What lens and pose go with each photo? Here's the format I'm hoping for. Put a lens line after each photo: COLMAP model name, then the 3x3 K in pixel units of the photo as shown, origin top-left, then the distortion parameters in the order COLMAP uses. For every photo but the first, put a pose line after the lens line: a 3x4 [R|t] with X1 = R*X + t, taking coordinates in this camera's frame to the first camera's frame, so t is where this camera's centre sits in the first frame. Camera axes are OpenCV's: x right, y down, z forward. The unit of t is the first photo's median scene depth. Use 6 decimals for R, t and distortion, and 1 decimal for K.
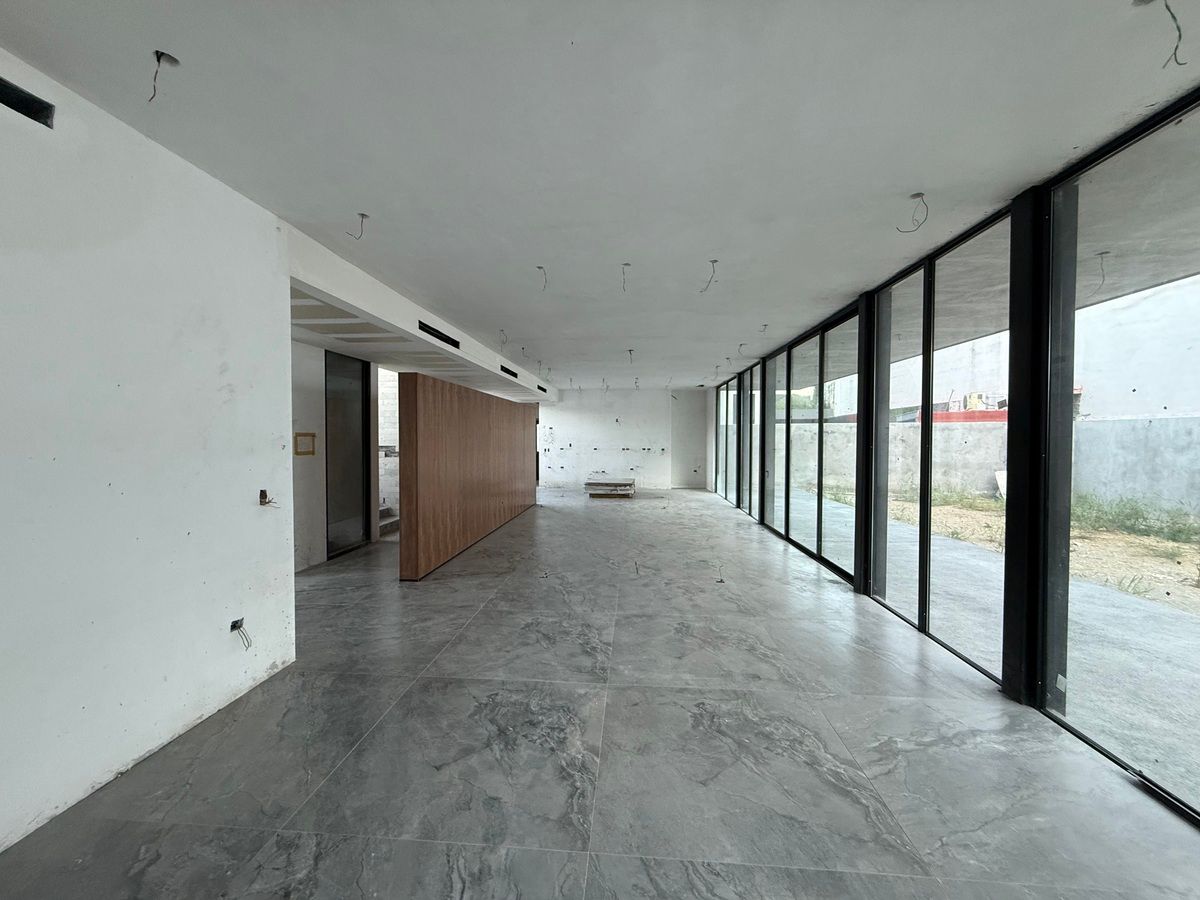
lens RADIAL K [[477.6, 0, 597.2], [0, 477.6, 447.9], [0, 0, 1]] dist [0.002021, -0.000429]
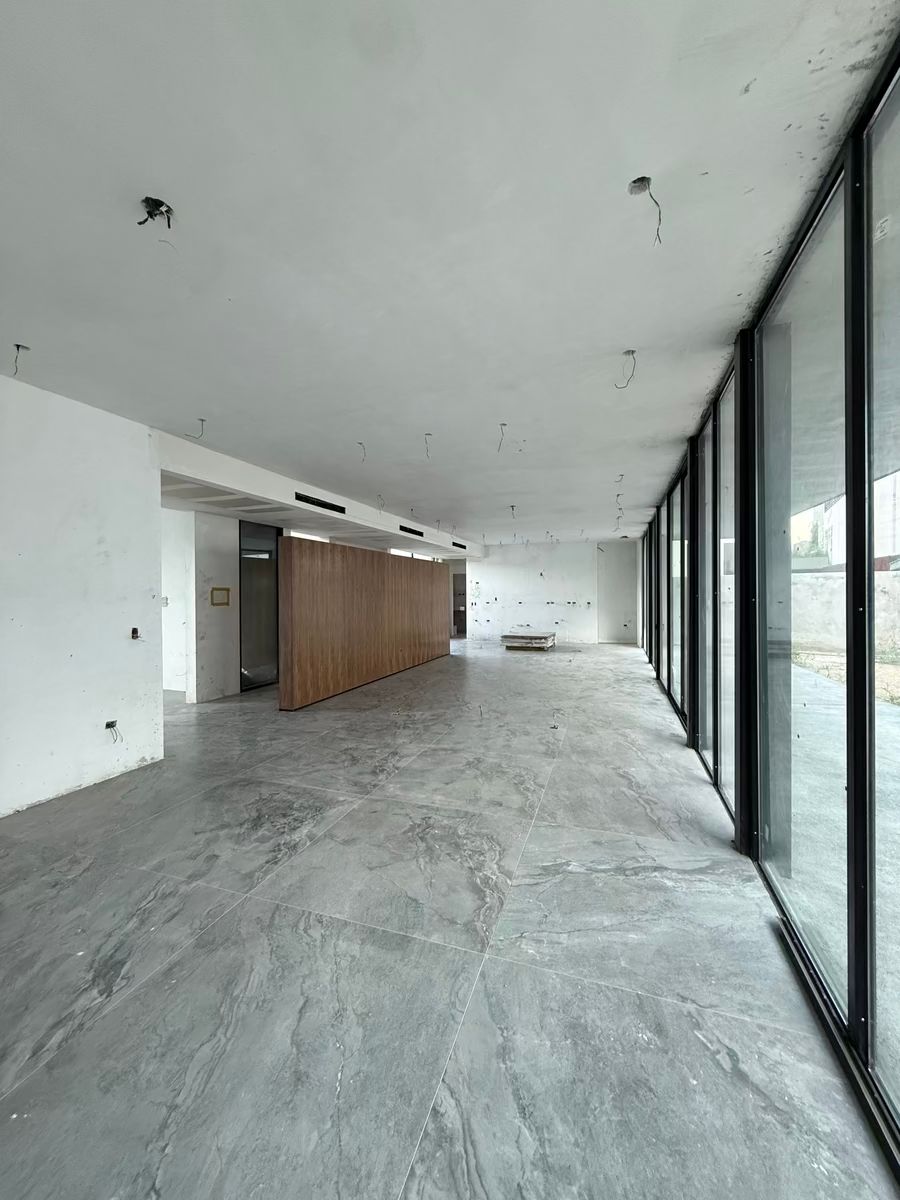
lens RADIAL K [[477.6, 0, 451.2], [0, 477.6, 594.2], [0, 0, 1]] dist [0.002021, -0.000429]
pose [[0.968731, -0.006747, -0.248021, 0.336314], [0.001756, 0.999792, -0.020336, 0.014016], [0.248107, 0.019265, 0.968541, -0.063594]]
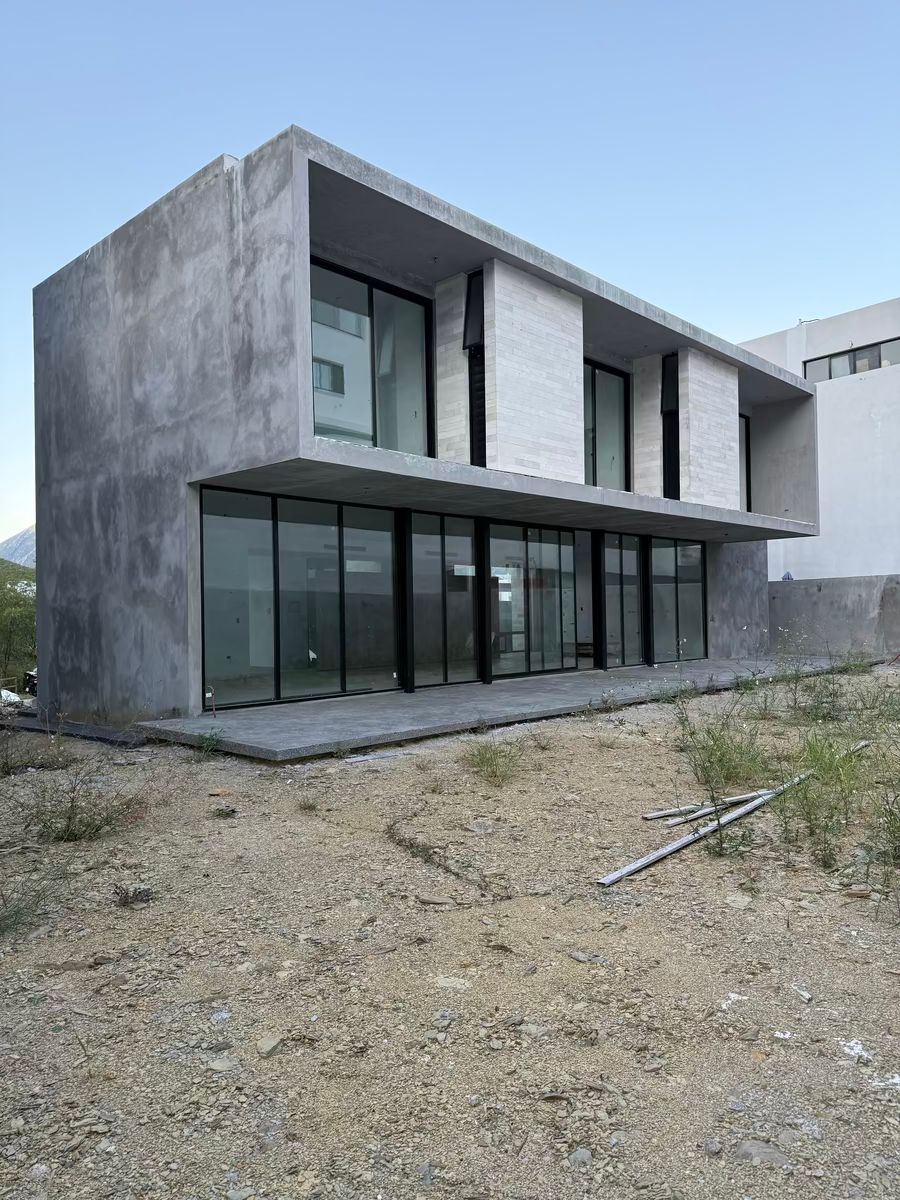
lens RADIAL K [[840.1, 0, 453.5], [0, 840.1, 605.3], [0, 0, 1]] dist [0.066864, -0.067905]
pose [[0.780317, -0.026632, -0.624817, 2.586821], [0.008156, 0.999441, -0.032415, 0.127543], [0.625331, 0.020198, 0.780098, -1.637133]]
